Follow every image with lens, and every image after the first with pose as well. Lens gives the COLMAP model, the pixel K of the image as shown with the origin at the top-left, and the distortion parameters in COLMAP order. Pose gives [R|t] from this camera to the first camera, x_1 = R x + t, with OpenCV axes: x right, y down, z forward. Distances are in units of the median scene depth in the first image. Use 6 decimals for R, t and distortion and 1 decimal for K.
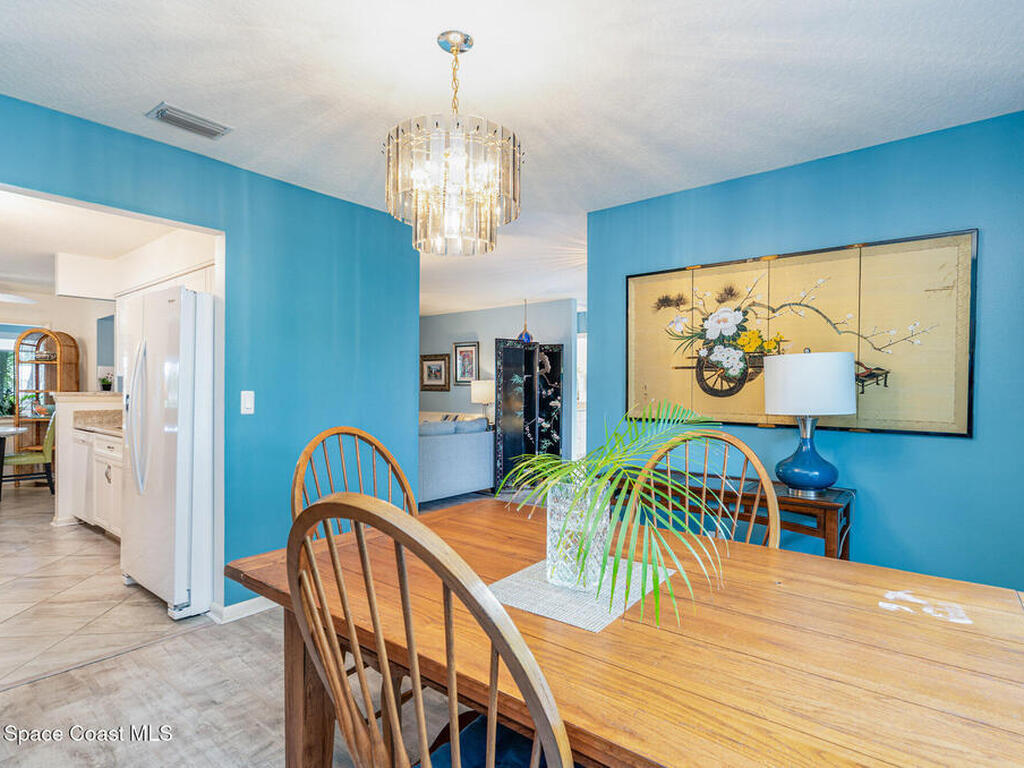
lens RADIAL K [[538.1, 0, 506.2], [0, 538.1, 392.8], [0, 0, 1]] dist [-0.003021, -0.000232]
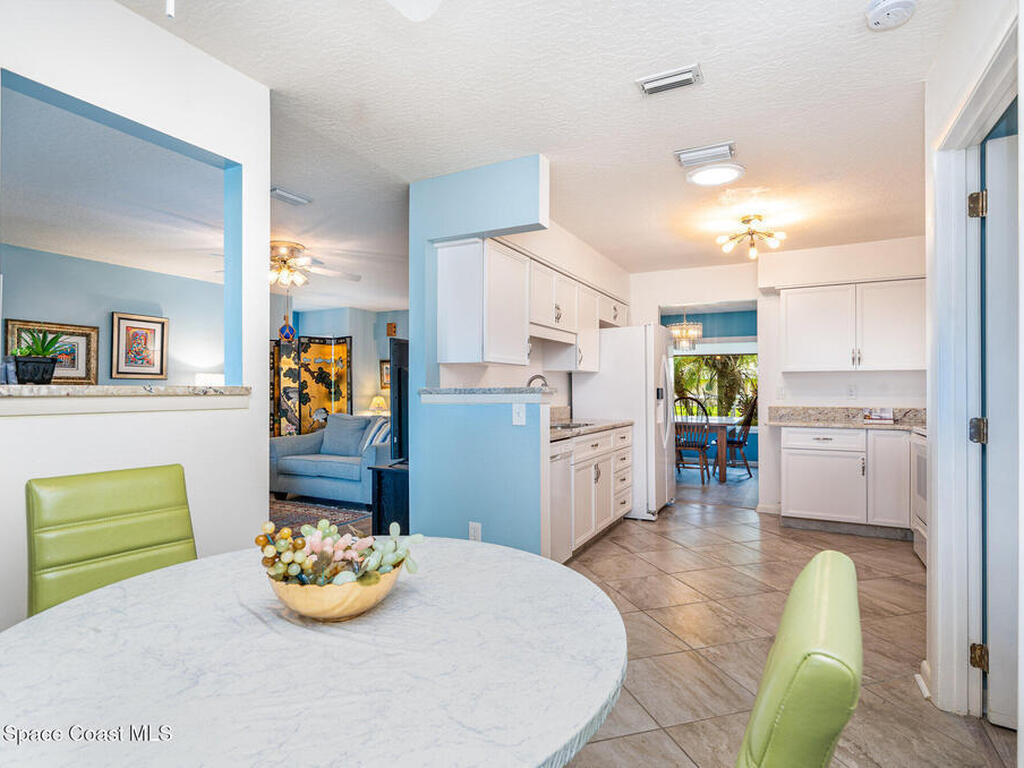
lens RADIAL K [[531.2, 0, 512.0], [0, 531.2, 384.0], [0, 0, 1]] dist [-0.000589, 0.000324]
pose [[-0.195499, 0.007536, 0.980675, -1.017981], [0.000479, 0.999971, -0.007589, -0.002778], [-0.980704, -0.001014, -0.195497, 0.826614]]
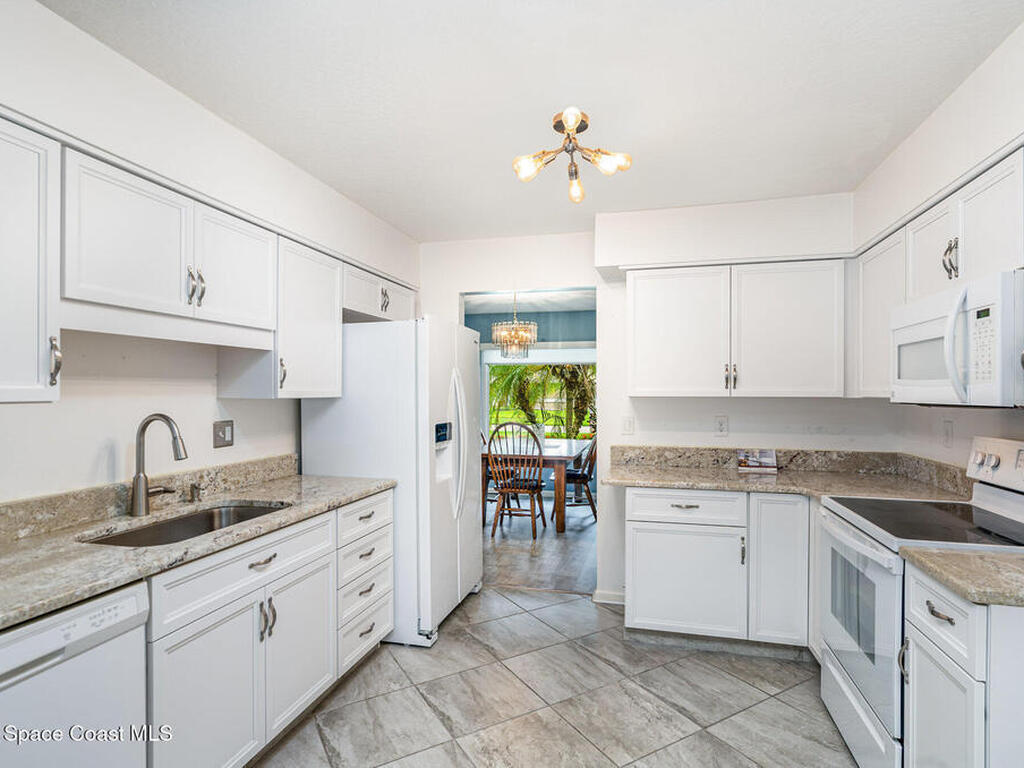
lens RADIAL K [[519.8, 0, 512.1], [0, 519.8, 391.8], [0, 0, 1]] dist [-0.001805, 0.000320]
pose [[-0.412811, -0.005943, 0.910797, -0.779770], [0.000849, 0.999976, 0.006909, -0.030186], [-0.910816, 0.003625, -0.412796, 0.626795]]
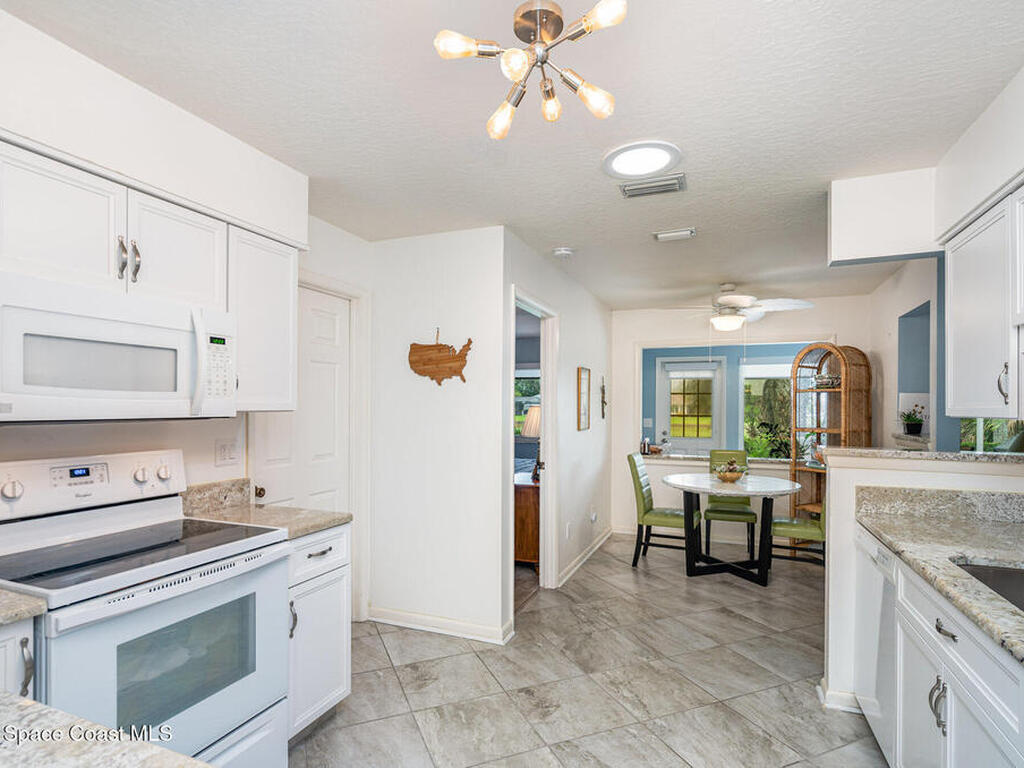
lens RADIAL K [[542.6, 0, 514.5], [0, 542.6, 407.9], [0, 0, 1]] dist [-0.001736, 0.000144]
pose [[0.306968, 0.001027, -0.951719, -0.300740], [-0.008154, 0.999966, -0.001551, -0.028829], [0.951685, 0.008236, 0.306966, 0.384405]]
